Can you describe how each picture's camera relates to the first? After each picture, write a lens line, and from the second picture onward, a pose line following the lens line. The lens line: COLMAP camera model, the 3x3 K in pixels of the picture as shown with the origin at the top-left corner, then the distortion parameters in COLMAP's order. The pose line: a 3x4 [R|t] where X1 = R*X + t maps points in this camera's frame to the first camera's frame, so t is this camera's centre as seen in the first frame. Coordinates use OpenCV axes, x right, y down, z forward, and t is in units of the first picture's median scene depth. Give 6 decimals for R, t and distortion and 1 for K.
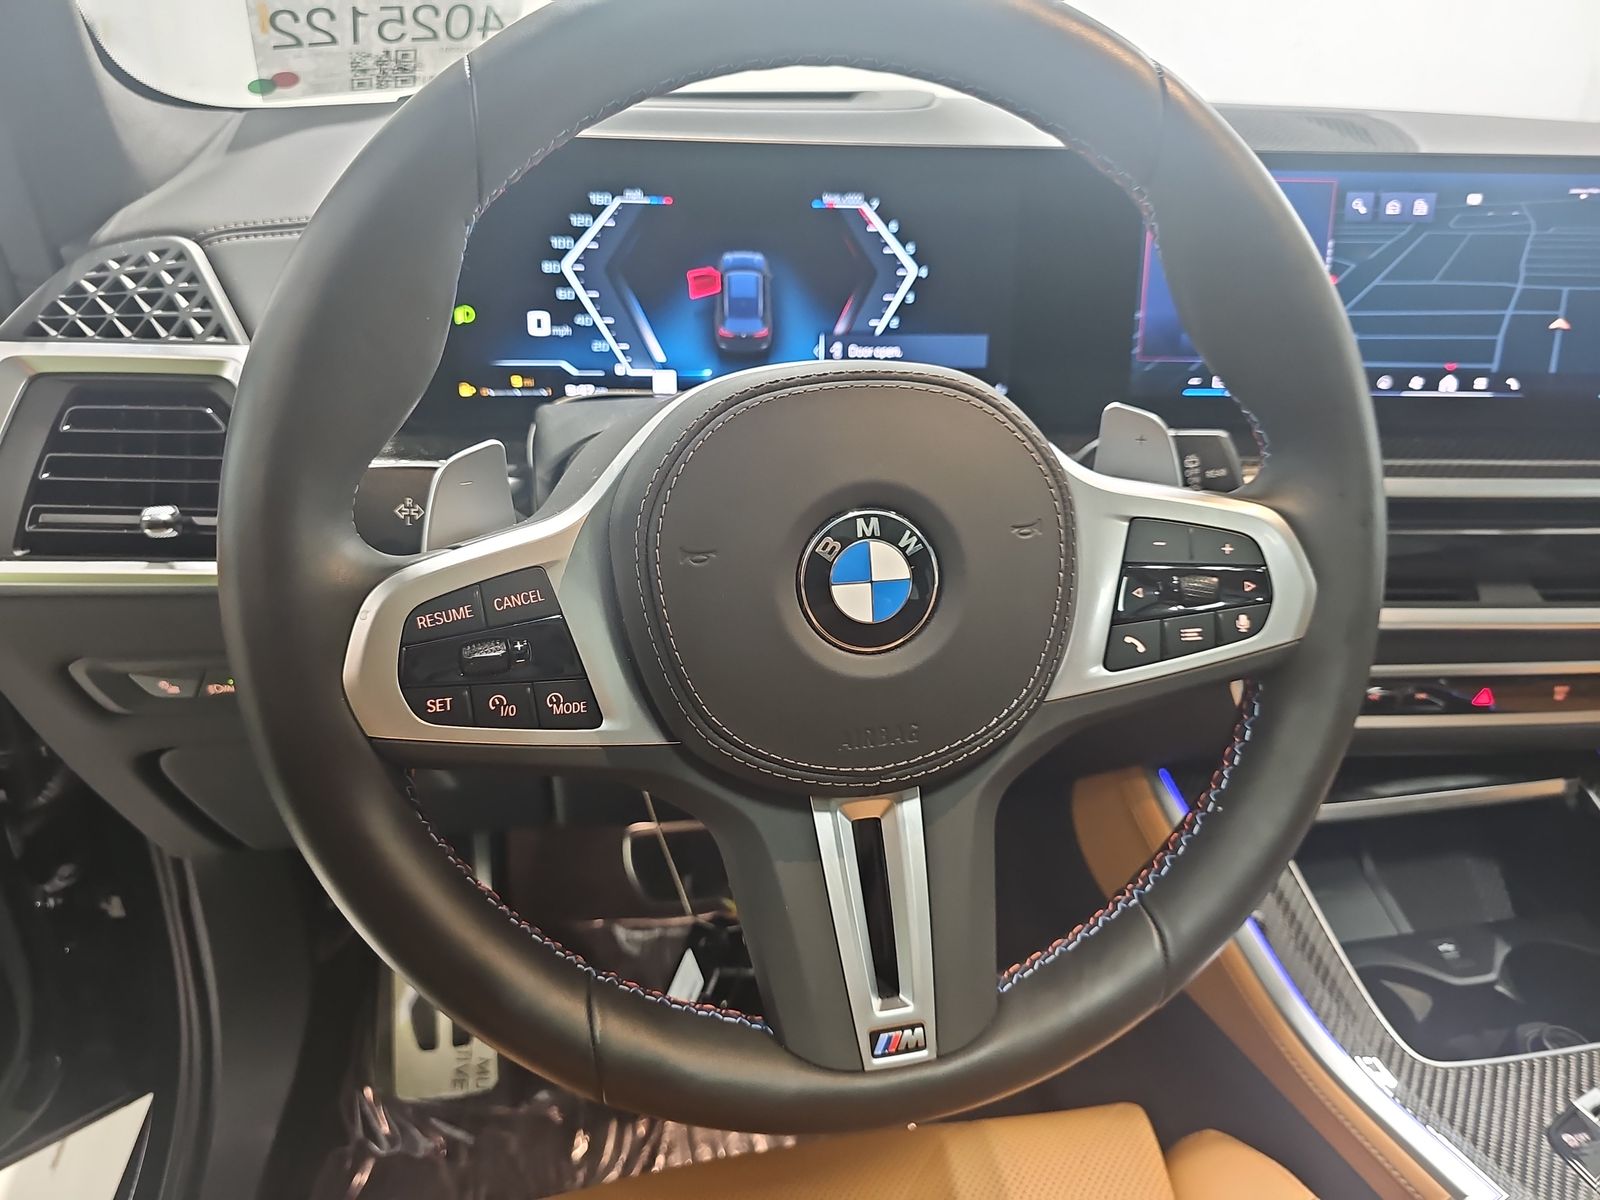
lens RADIAL K [[1112.9, 0, 800.0], [0, 1112.9, 600.0], [0, 0, 1]] dist [0.047792, -0.071654]
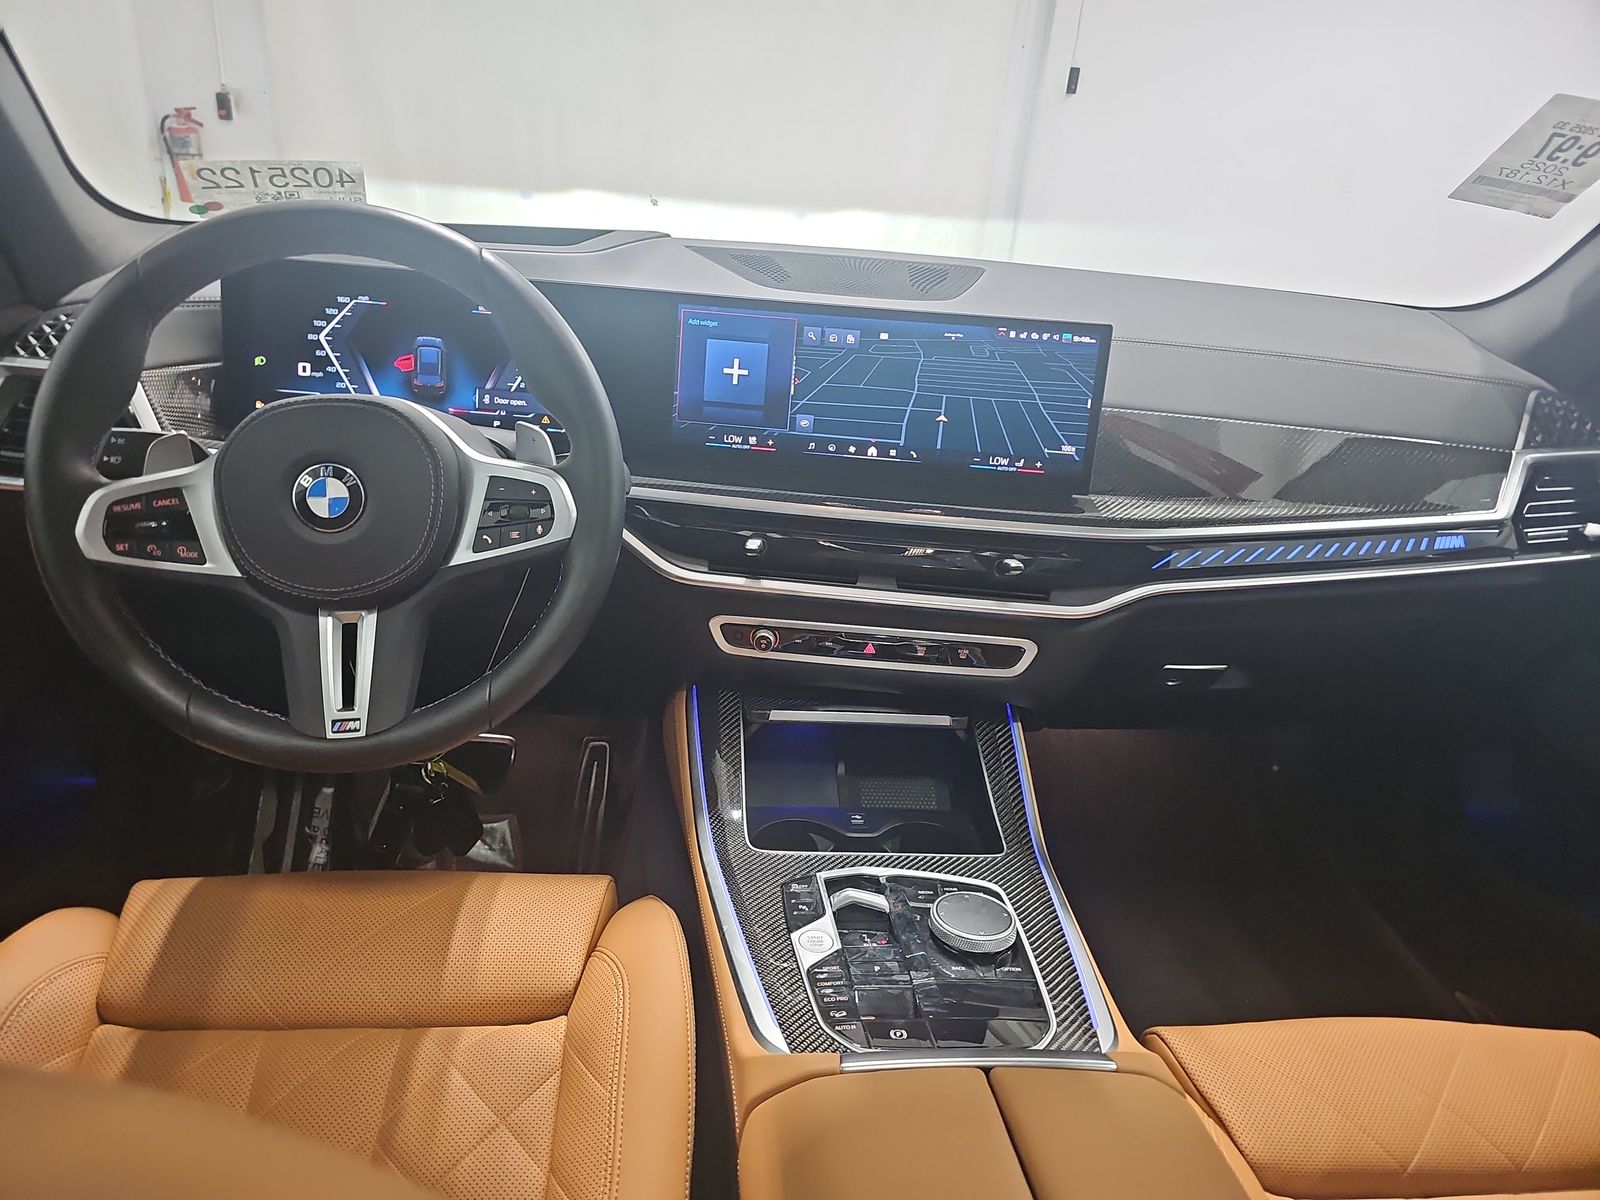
lens RADIAL K [[1060.8, 0, 766.5], [0, 1060.8, 602.3], [0, 0, 1]] dist [0.074111, -0.058590]
pose [[0.989883, 0.094364, -0.105955, 0.653697], [-0.098308, 0.994621, -0.032626, 0.087074], [0.102307, 0.042712, 0.993835, -0.523898]]
